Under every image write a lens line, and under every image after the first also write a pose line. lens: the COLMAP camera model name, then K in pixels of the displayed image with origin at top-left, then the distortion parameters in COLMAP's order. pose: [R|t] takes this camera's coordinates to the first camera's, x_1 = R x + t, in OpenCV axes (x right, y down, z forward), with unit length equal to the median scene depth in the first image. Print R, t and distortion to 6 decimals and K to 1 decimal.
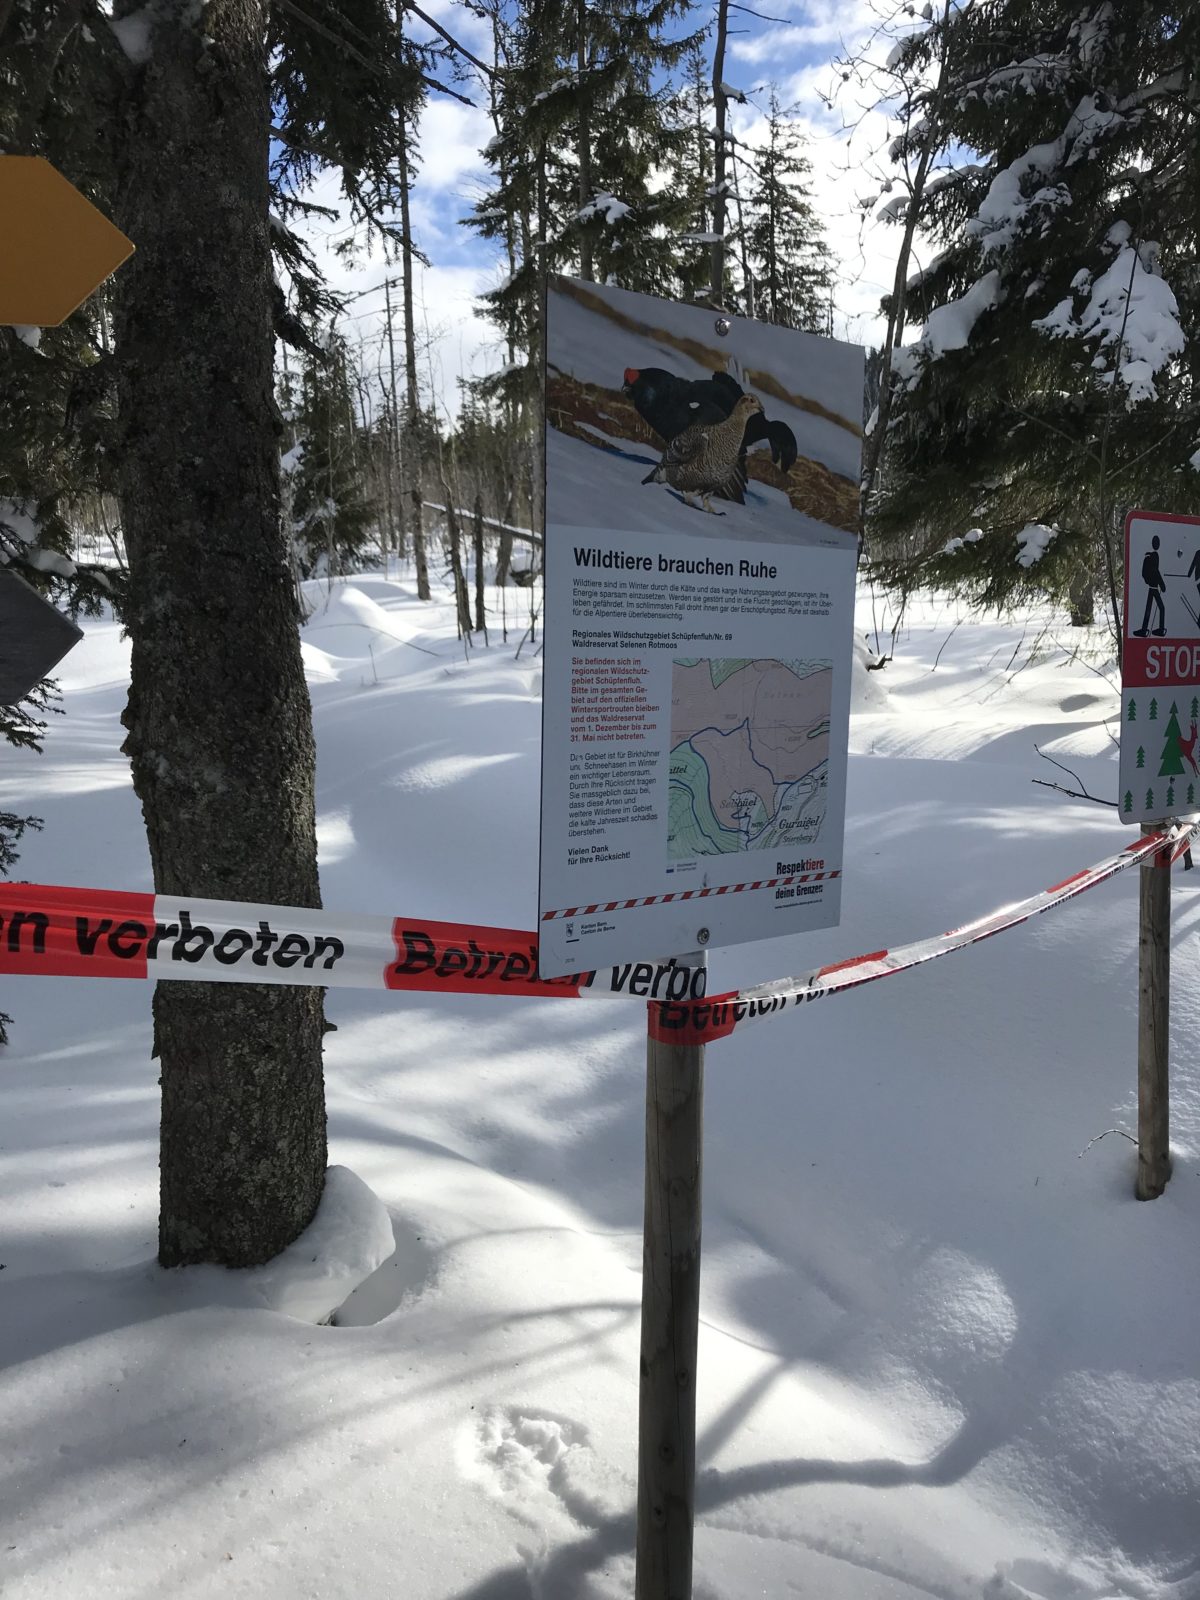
lens RADIAL K [[1322.1, 0, 600.0], [0, 1322.1, 800.0], [0, 0, 1]] dist [0.058719, -0.044767]
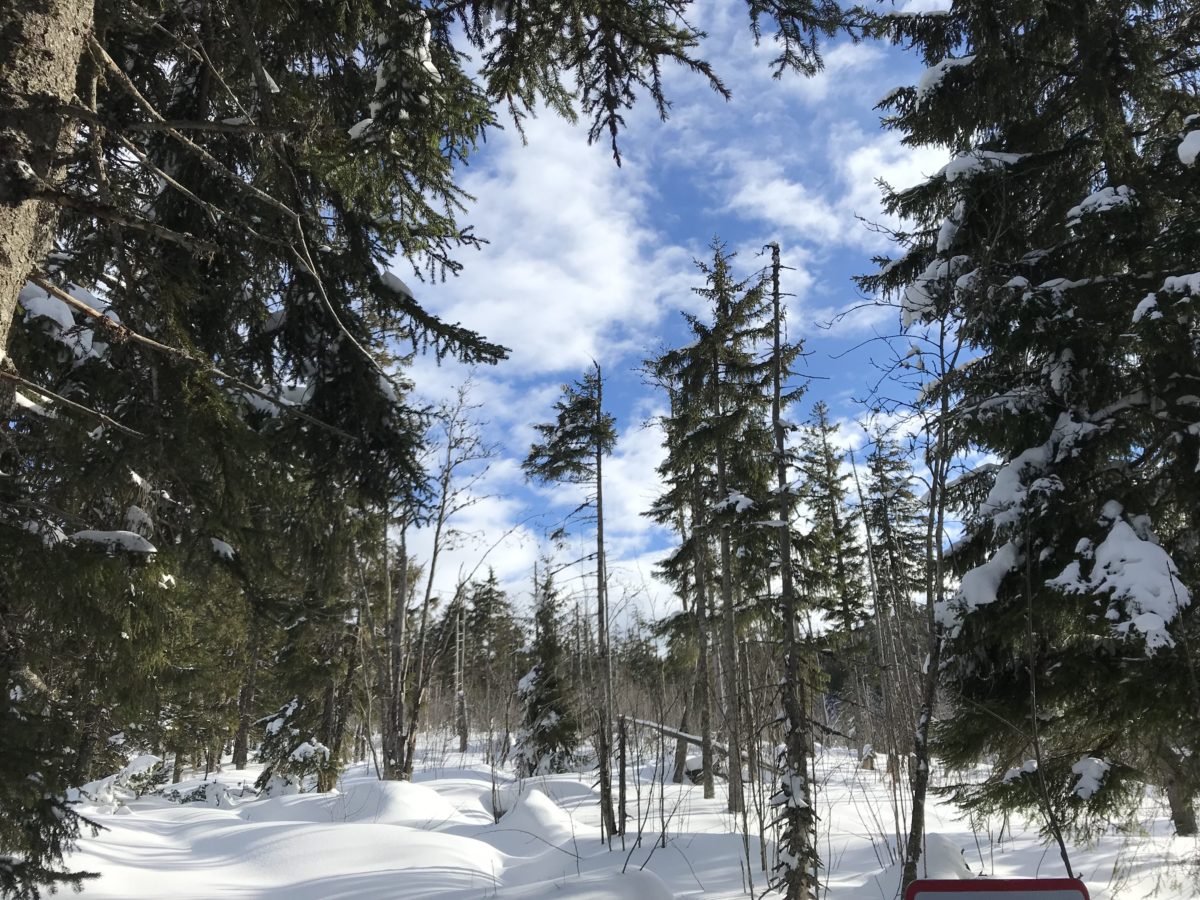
lens RADIAL K [[991.6, 0, 600.0], [0, 991.6, 450.0], [0, 0, 1]] dist [0.058719, -0.044767]
pose [[0.980385, -0.053741, -0.189624, 0.103212], [-0.037721, 0.893163, -0.448149, -0.046675], [0.193449, 0.446511, 0.873616, 0.094610]]
